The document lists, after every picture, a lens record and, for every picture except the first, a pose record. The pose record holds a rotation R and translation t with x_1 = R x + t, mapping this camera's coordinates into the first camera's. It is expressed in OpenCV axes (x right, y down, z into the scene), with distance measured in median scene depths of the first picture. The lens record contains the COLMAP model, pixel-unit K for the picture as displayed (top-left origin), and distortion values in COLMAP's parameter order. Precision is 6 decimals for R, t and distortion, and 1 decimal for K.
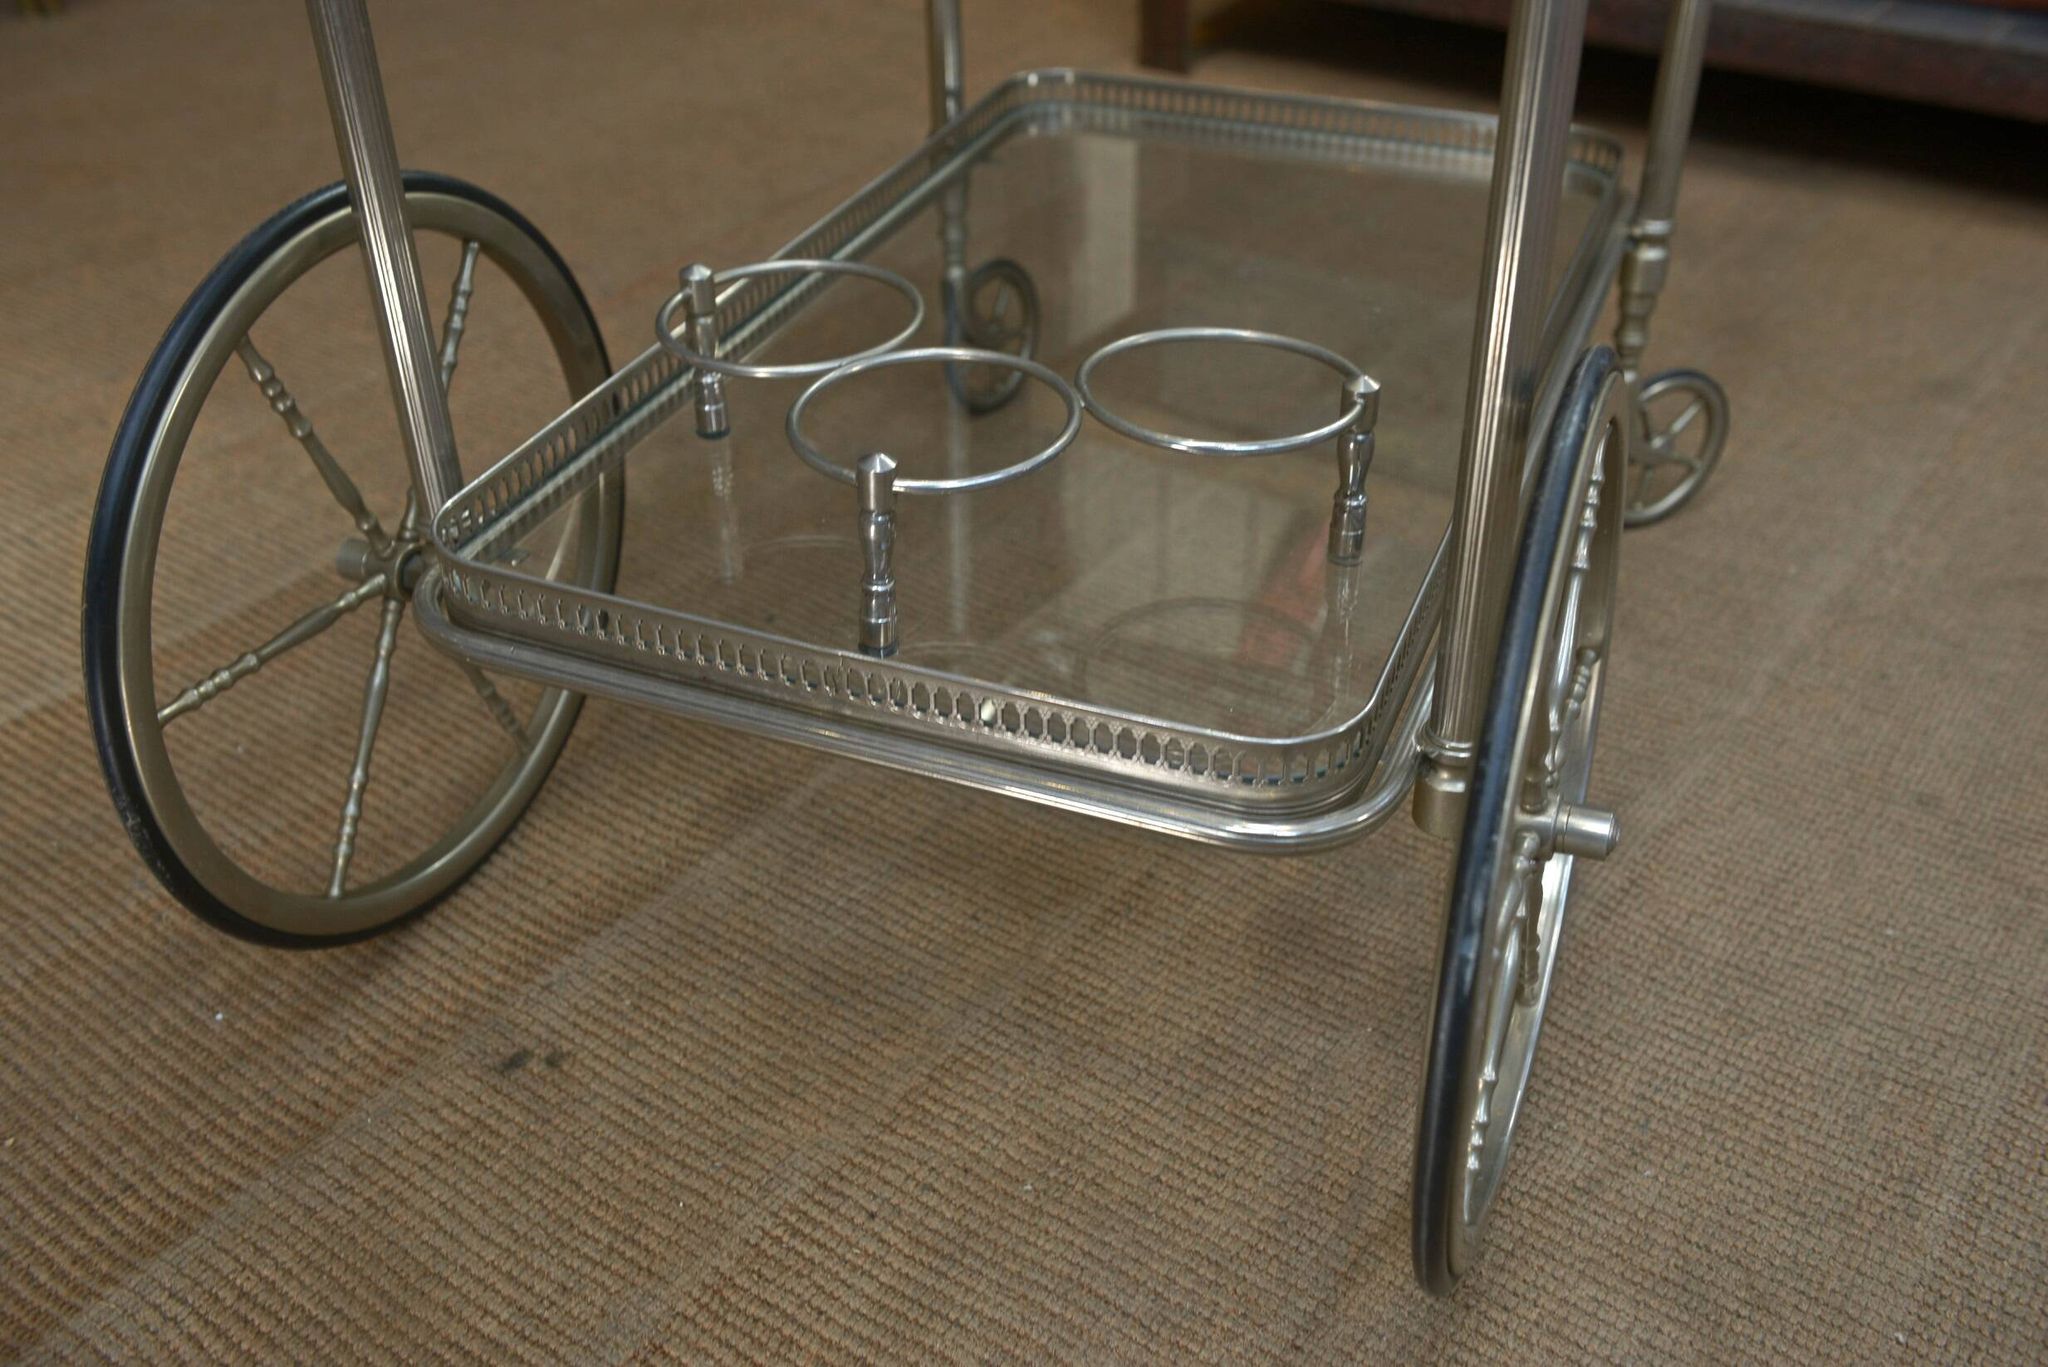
lens RADIAL K [[2032.9, 0, 1019.0], [0, 2032.9, 689.0], [0, 0, 1]] dist [0.042451, 0.000000]
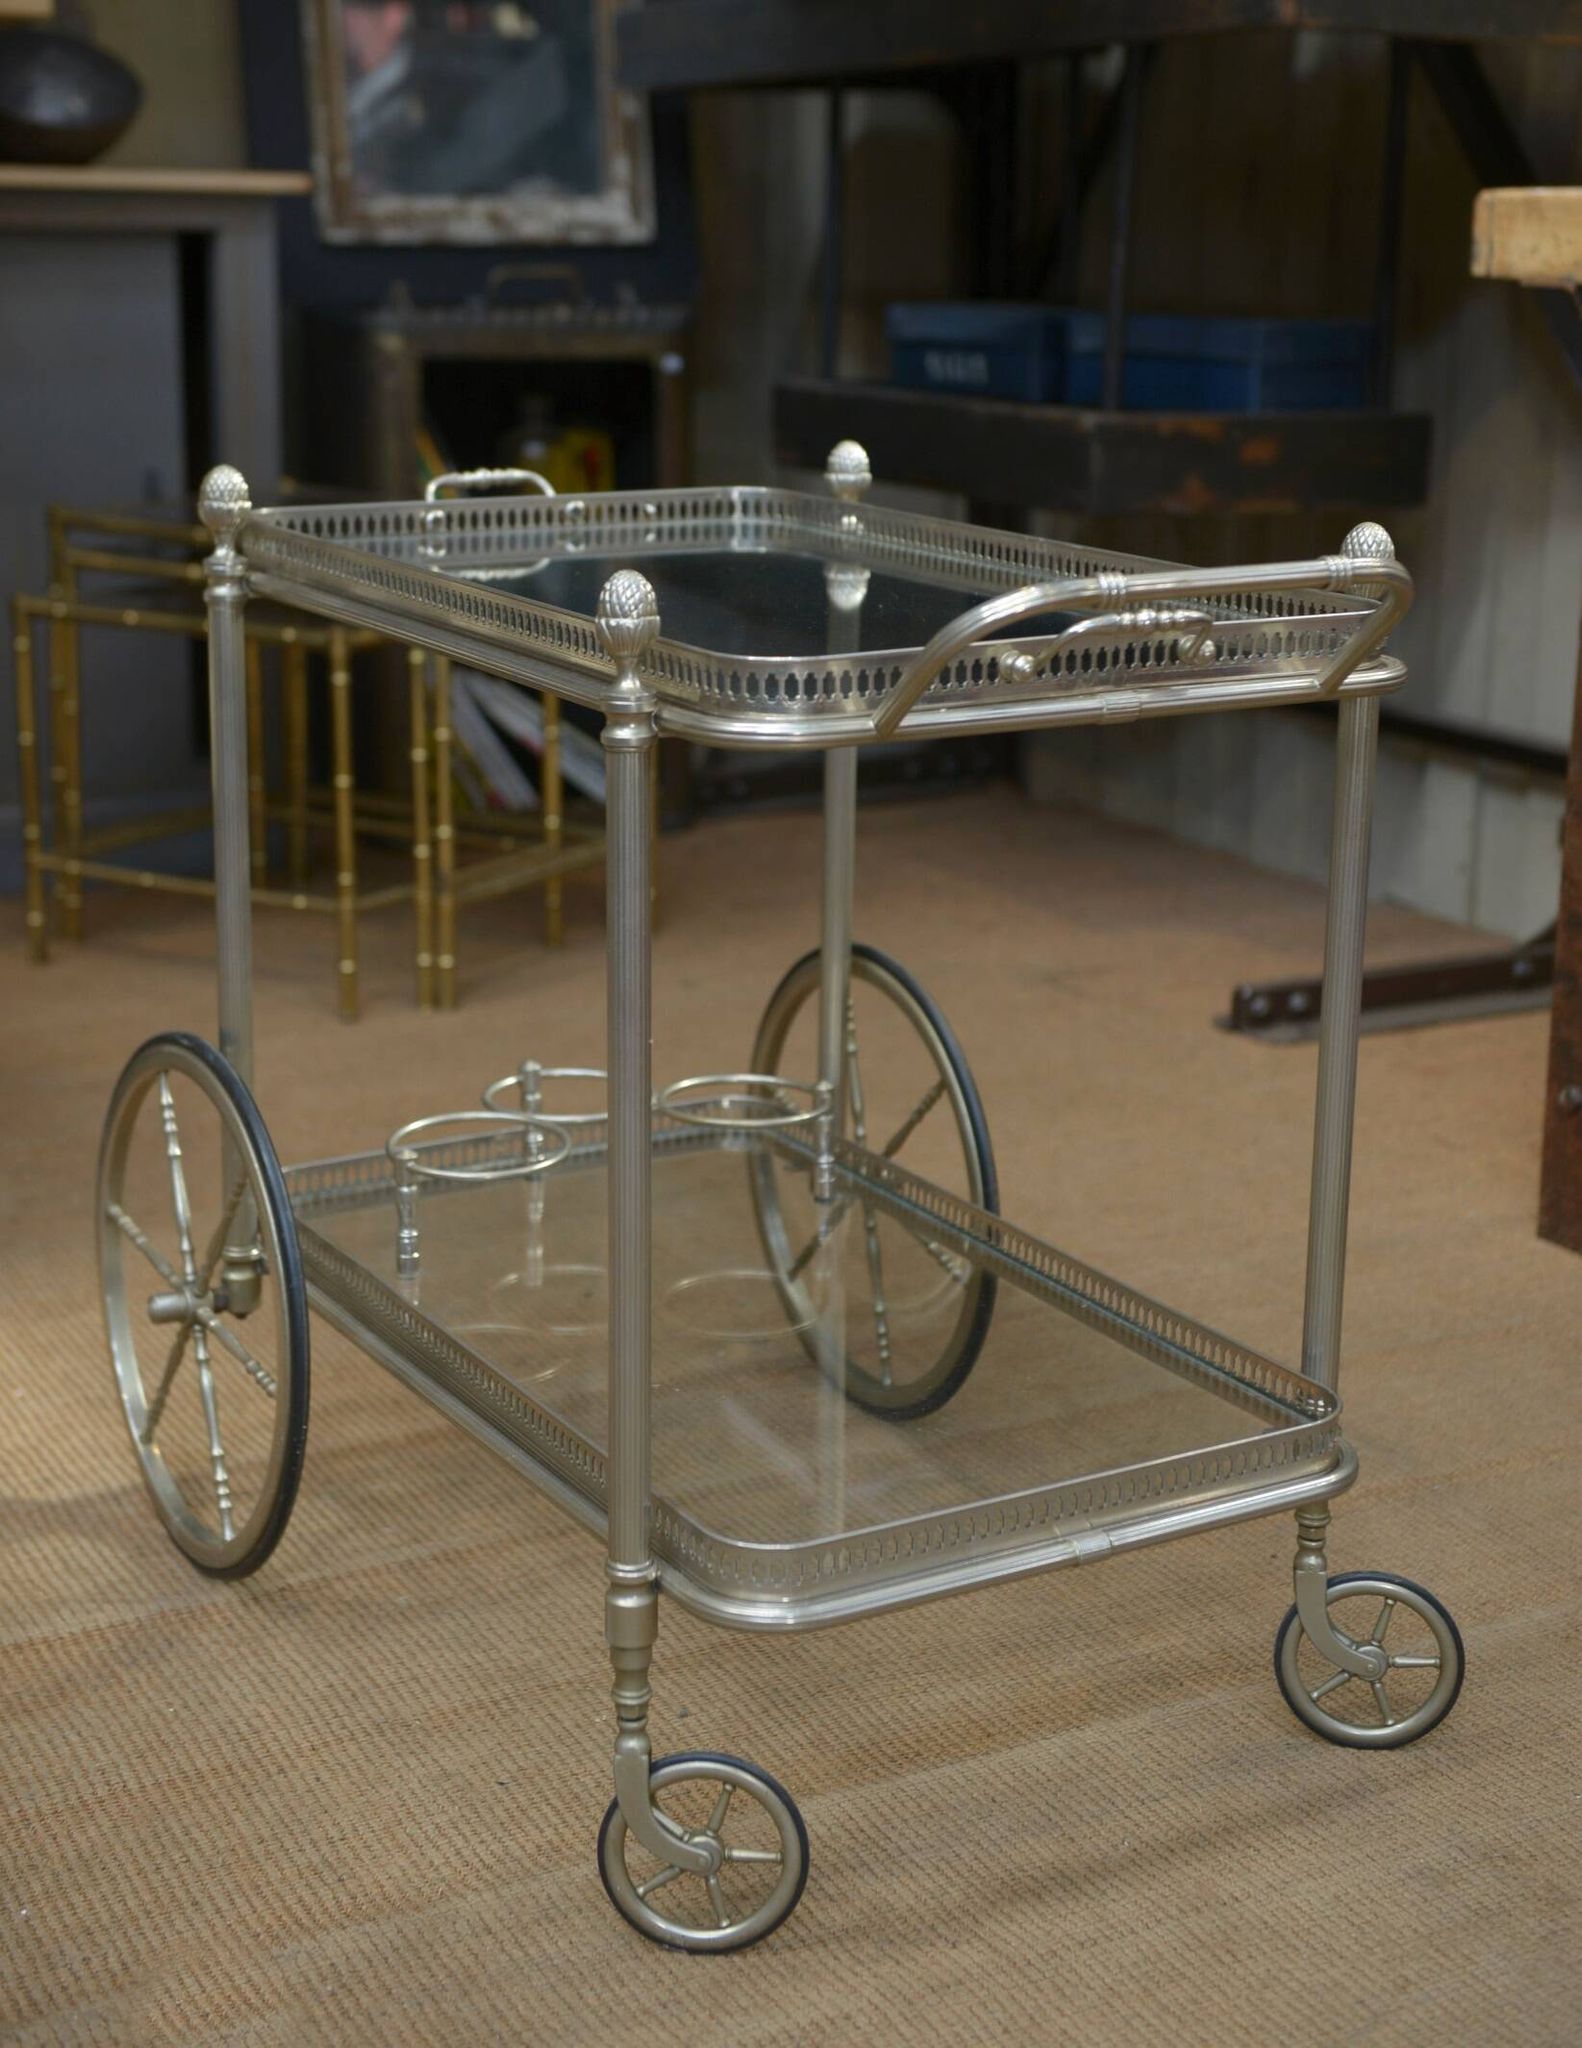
lens RADIAL K [[3225.8, 0, 756.2], [0, 3225.8, 922.8], [0, 0, 1]] dist [0.125215, 0.000000]
pose [[0.902523, 0.117664, -0.414255, 0.671812], [-0.252155, 0.924193, -0.286855, 0.072376], [0.349099, 0.363349, 0.863775, -0.638705]]
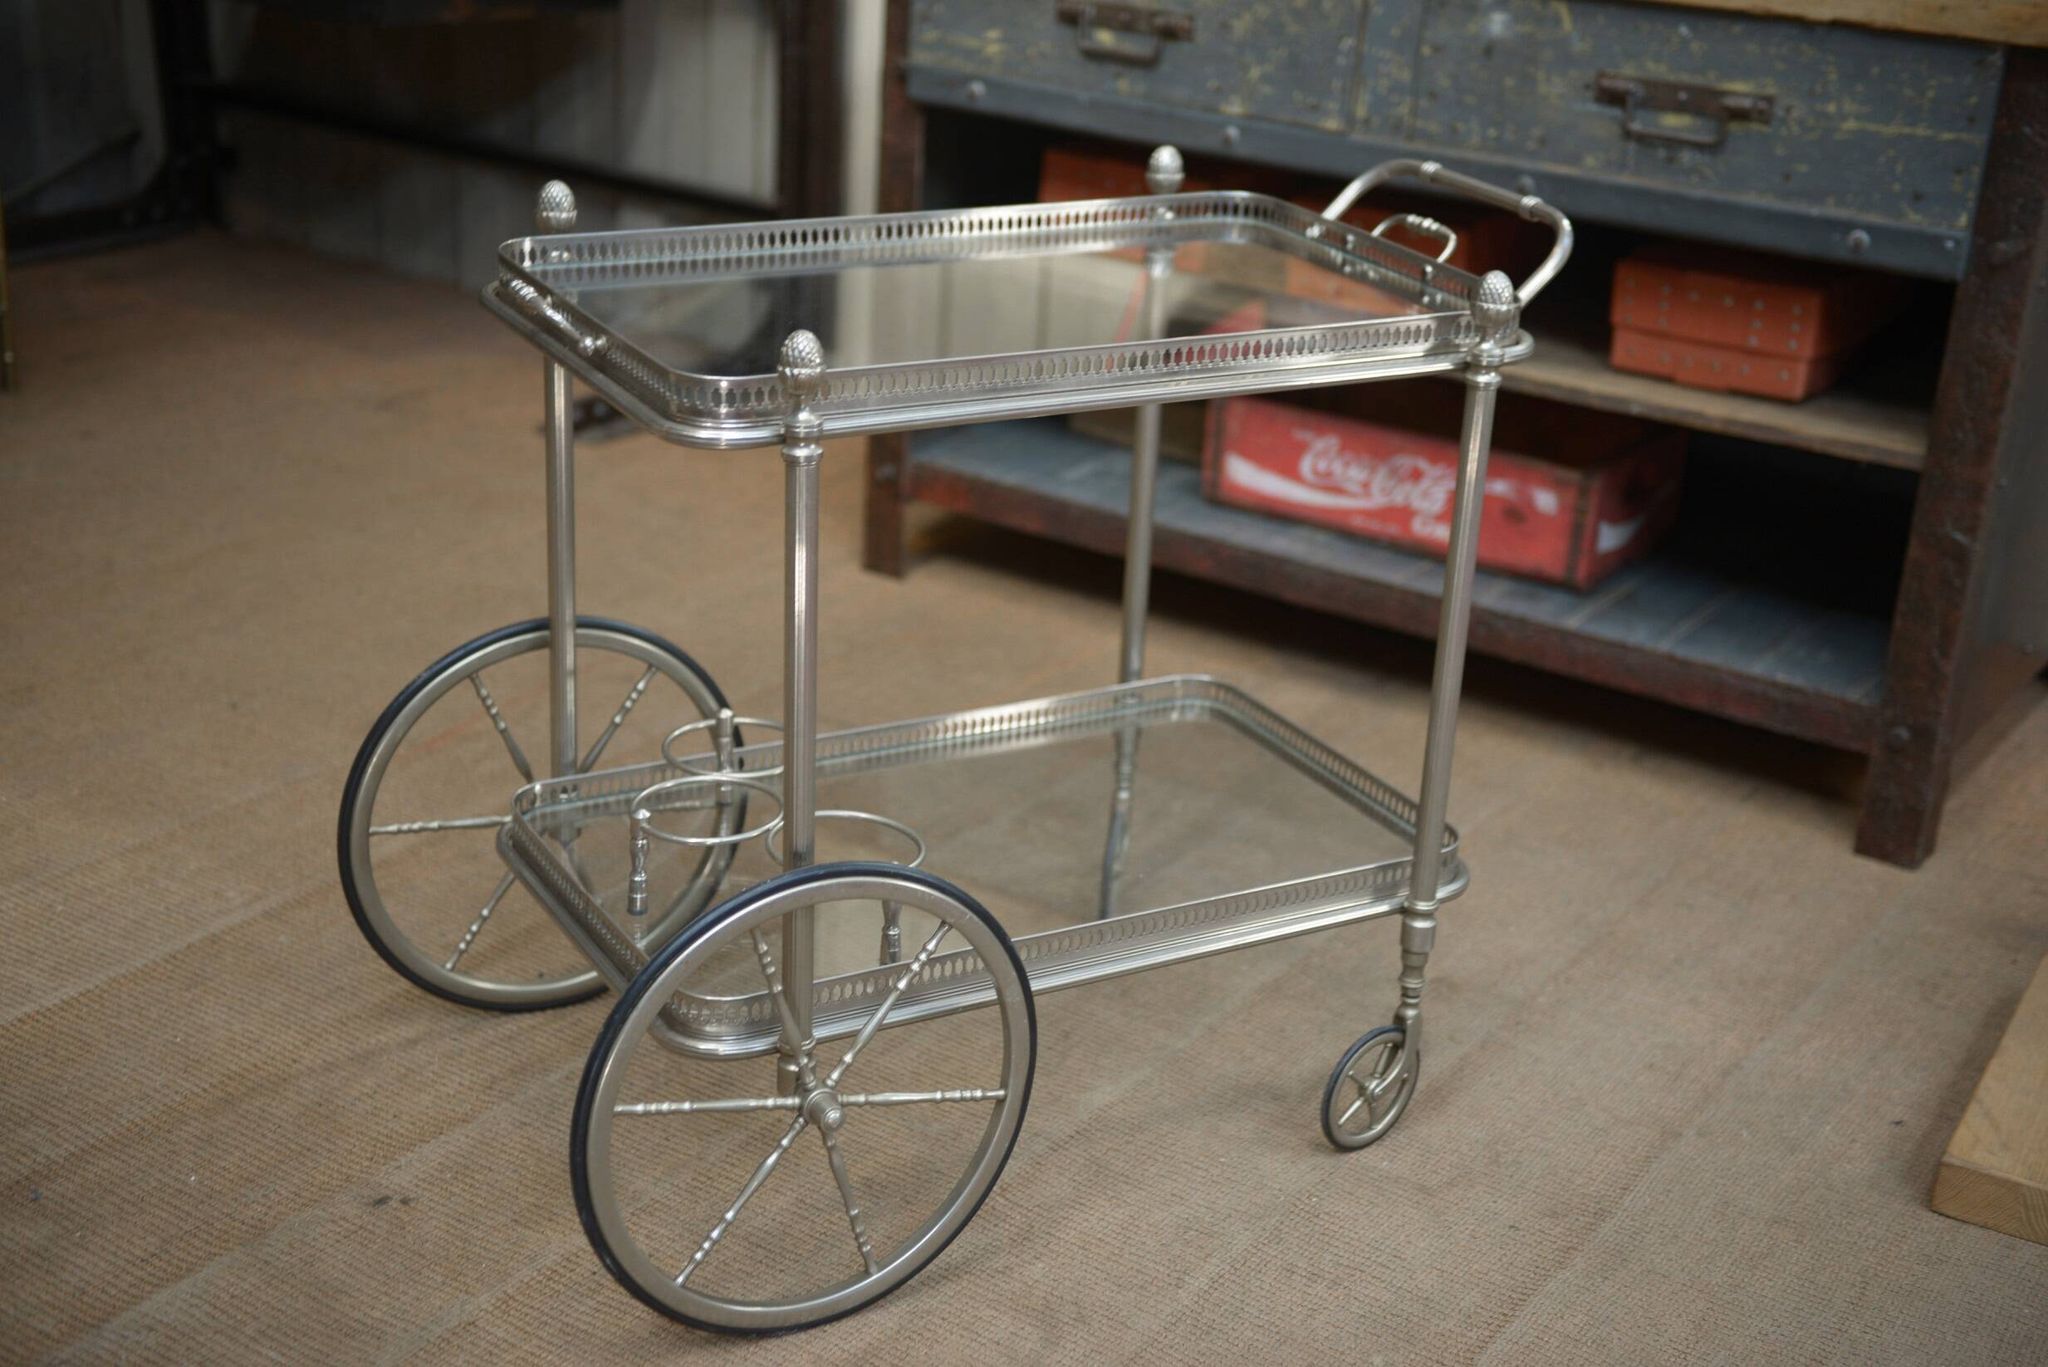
lens RADIAL K [[2913.7, 0, 1060.2], [0, 2913.7, 716.1], [0, 0, 1]] dist [0.139839, 0.000000]
pose [[0.996165, 0.041740, 0.076899, 0.100825], [-0.025281, 0.978698, -0.203742, 0.262062], [-0.083765, 0.201017, 0.976000, -1.428334]]
